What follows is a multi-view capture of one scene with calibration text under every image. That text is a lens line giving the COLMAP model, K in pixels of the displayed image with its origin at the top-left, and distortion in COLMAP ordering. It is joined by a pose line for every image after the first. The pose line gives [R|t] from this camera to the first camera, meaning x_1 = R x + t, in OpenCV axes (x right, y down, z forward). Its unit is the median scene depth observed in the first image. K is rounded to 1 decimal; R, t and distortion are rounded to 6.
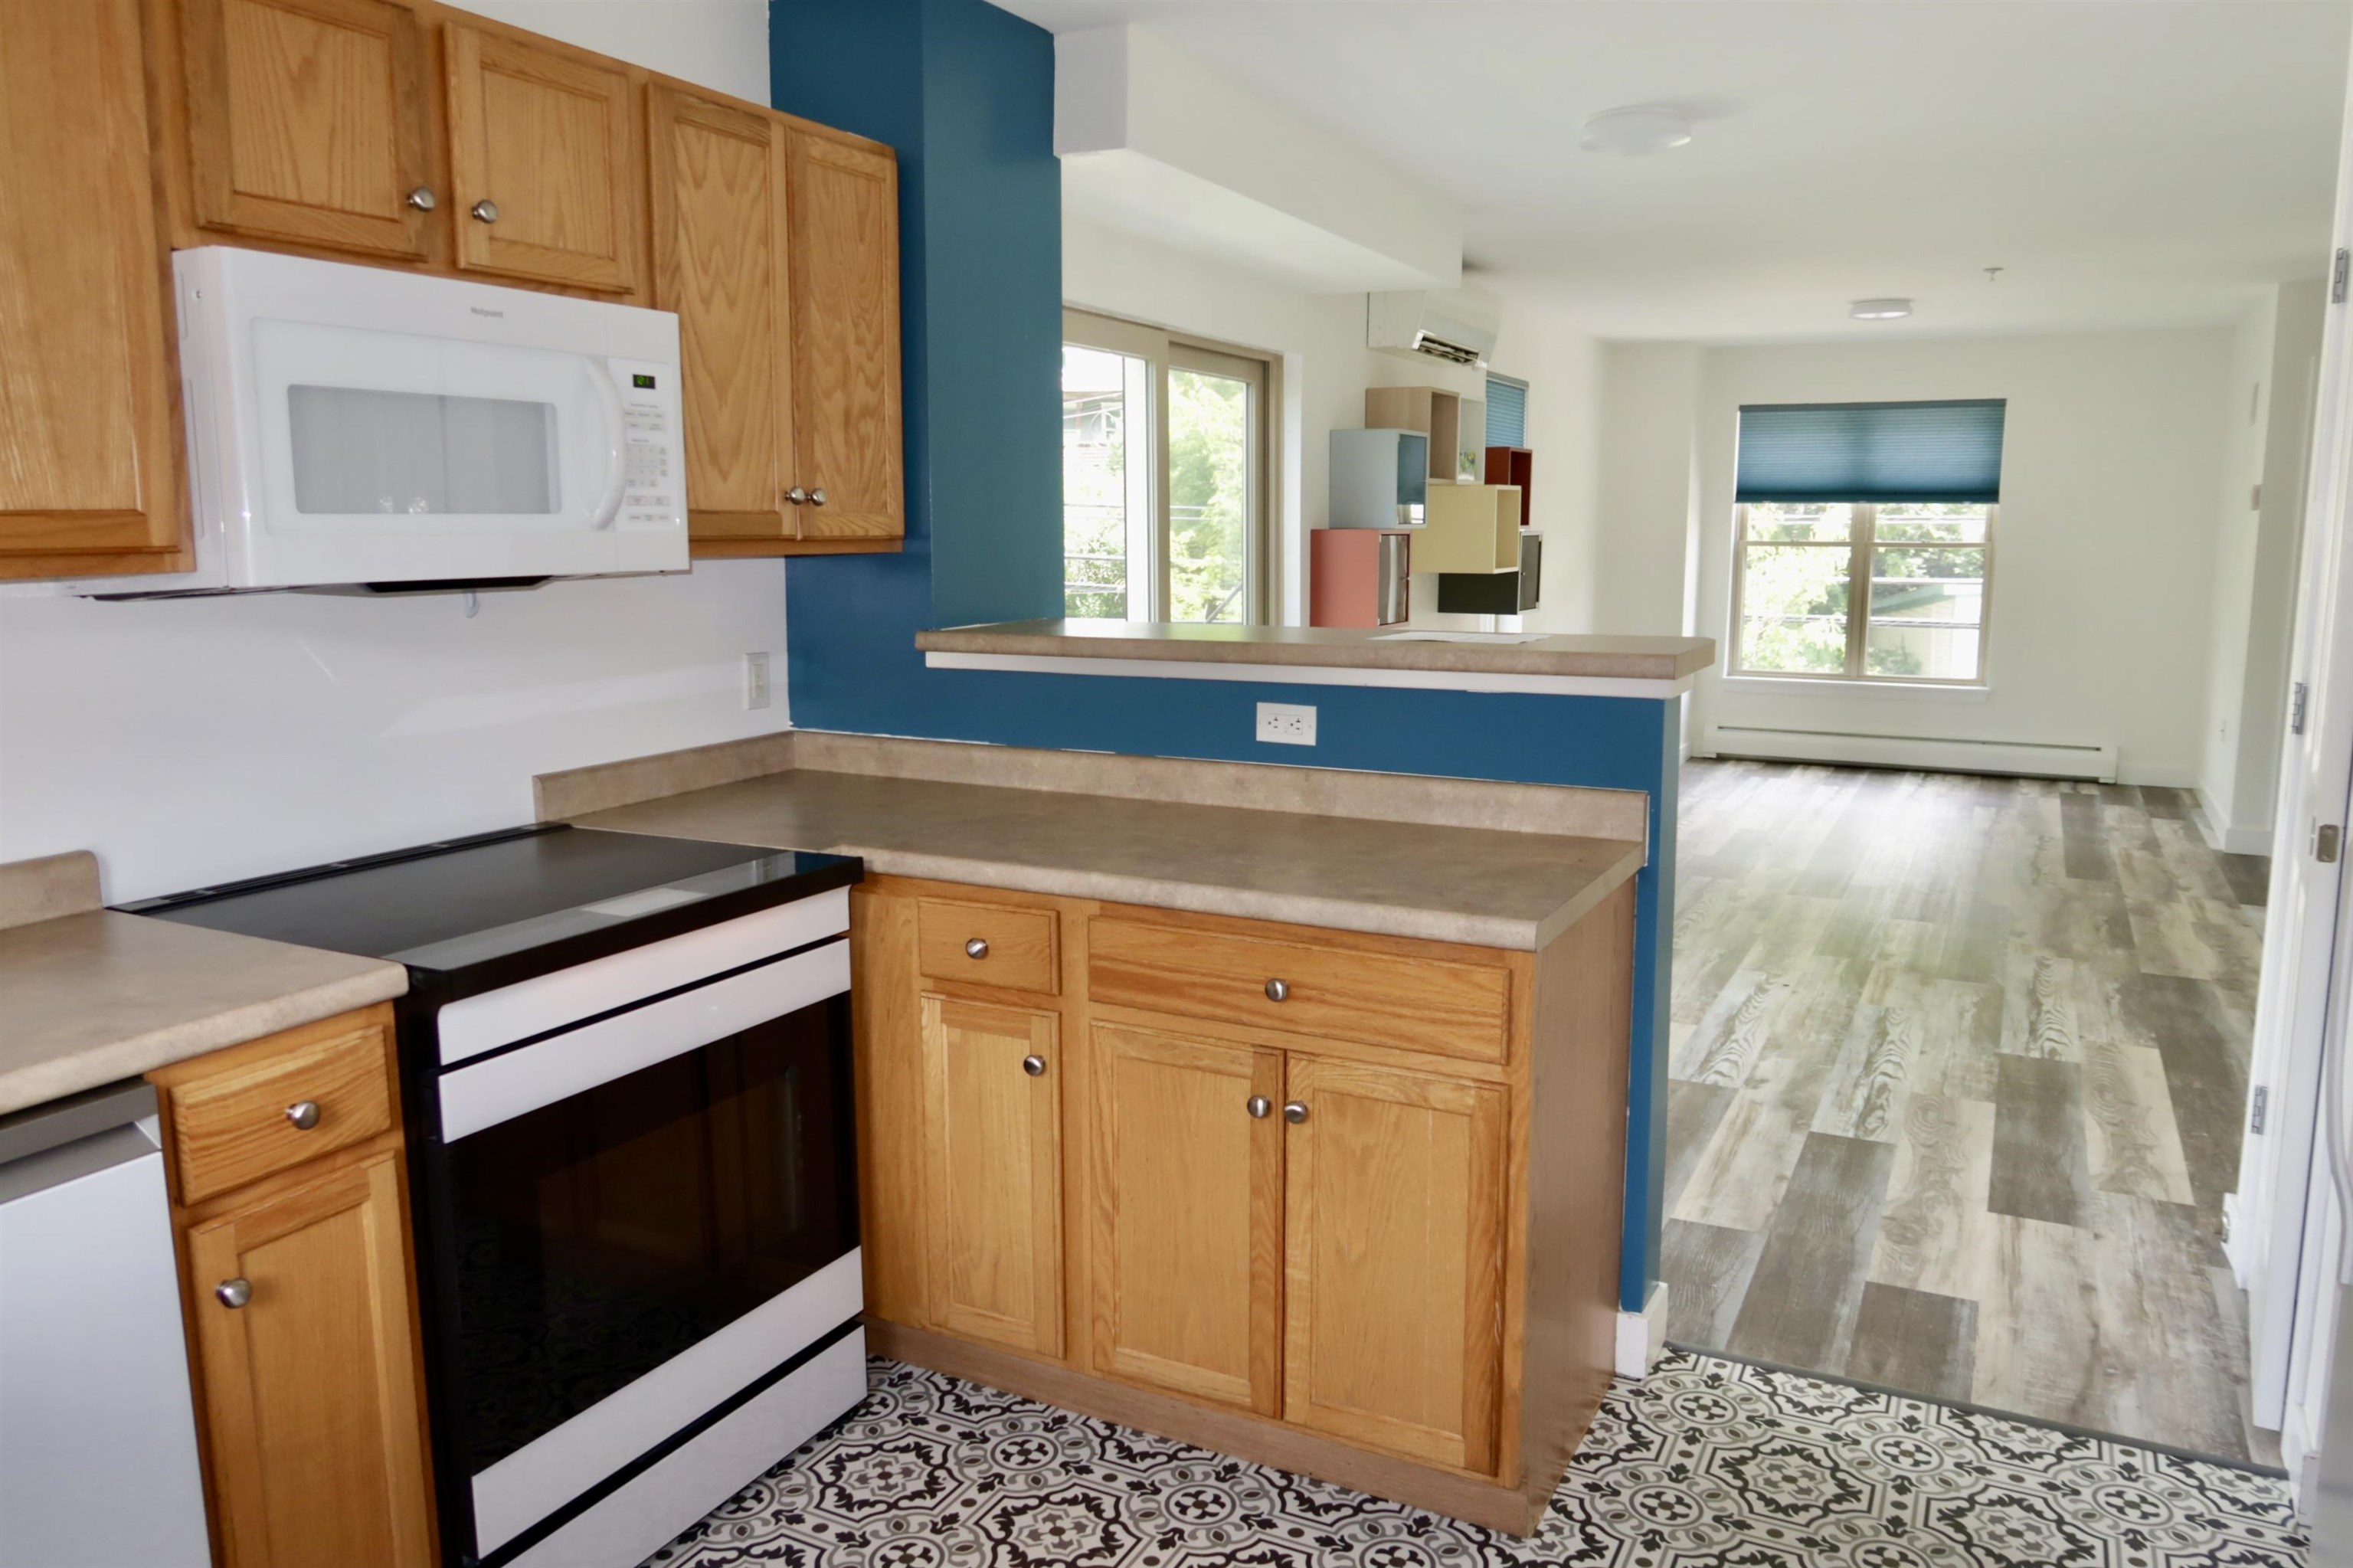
lens RADIAL K [[1643.3, 0, 1176.5], [0, 1643.3, 784.0], [0, 0, 1]] dist [-0.020866, 0.006257]
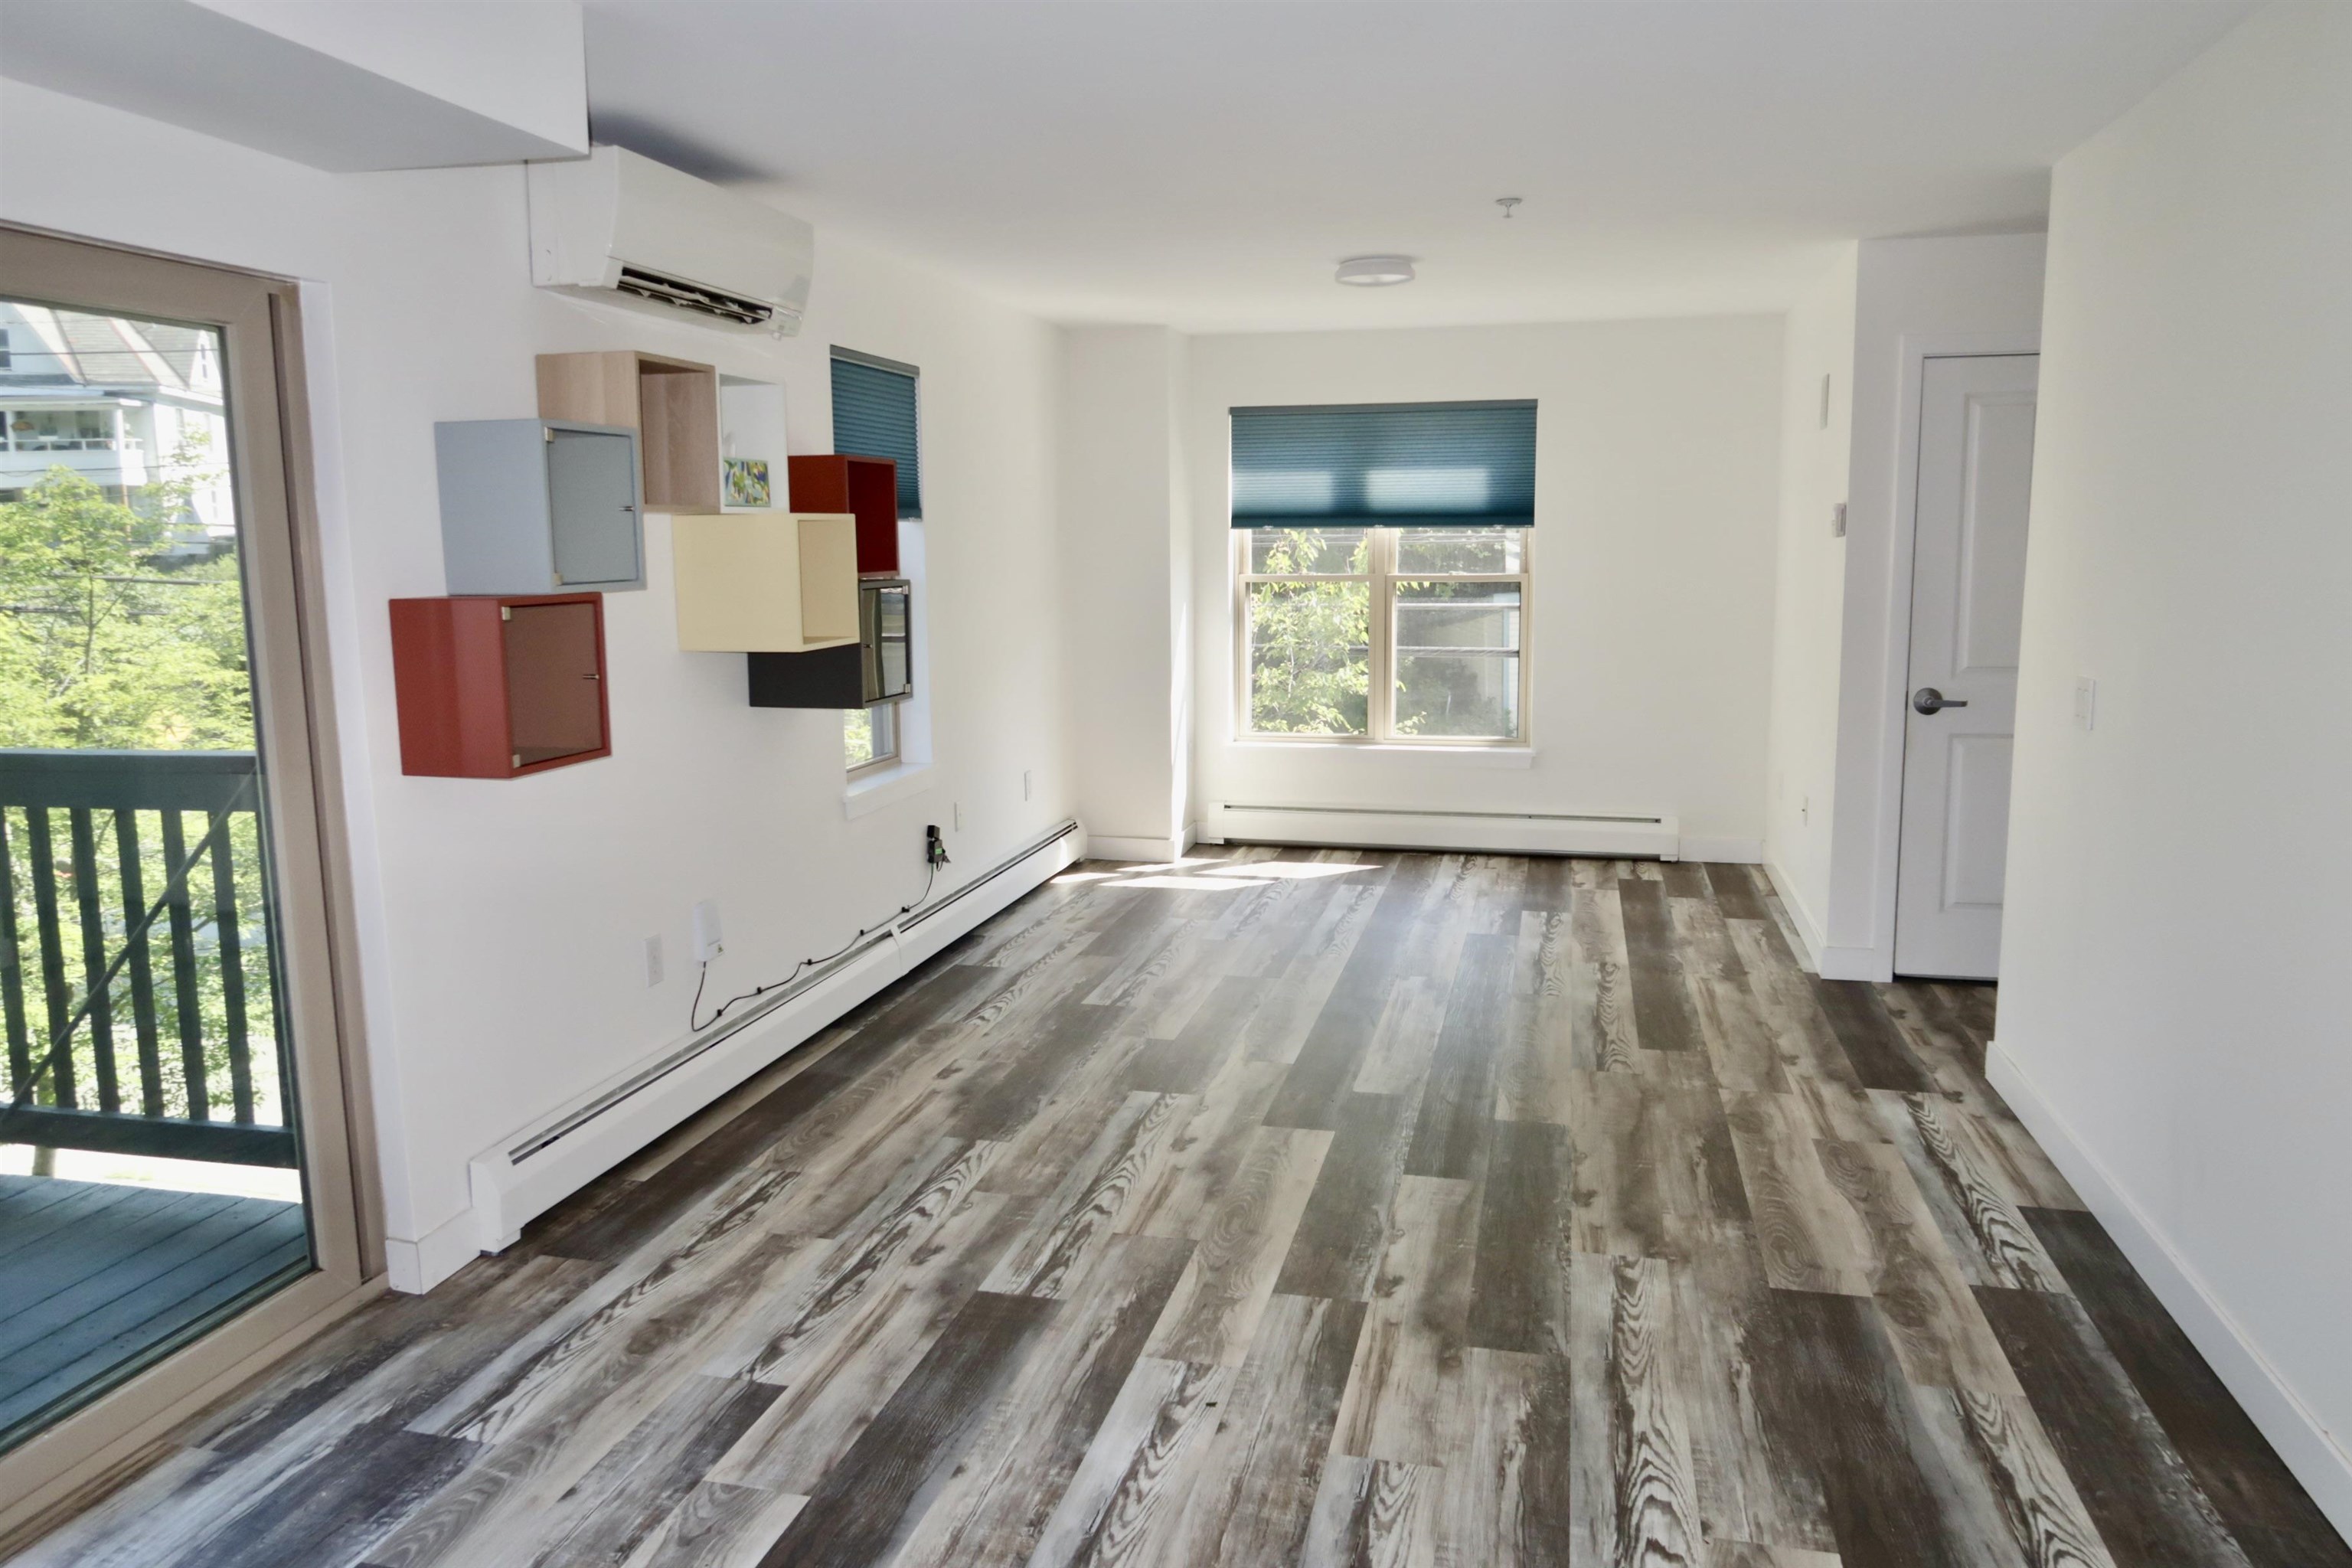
lens RADIAL K [[1642.5, 0, 1176.0], [0, 1642.5, 784.0], [0, 0, 1]] dist [-0.020866, 0.006257]
pose [[0.970082, -0.045049, 0.238562, 0.194515], [0.047880, 0.998835, -0.006082, -0.070856], [-0.238010, 0.017322, 0.971108, 0.374707]]
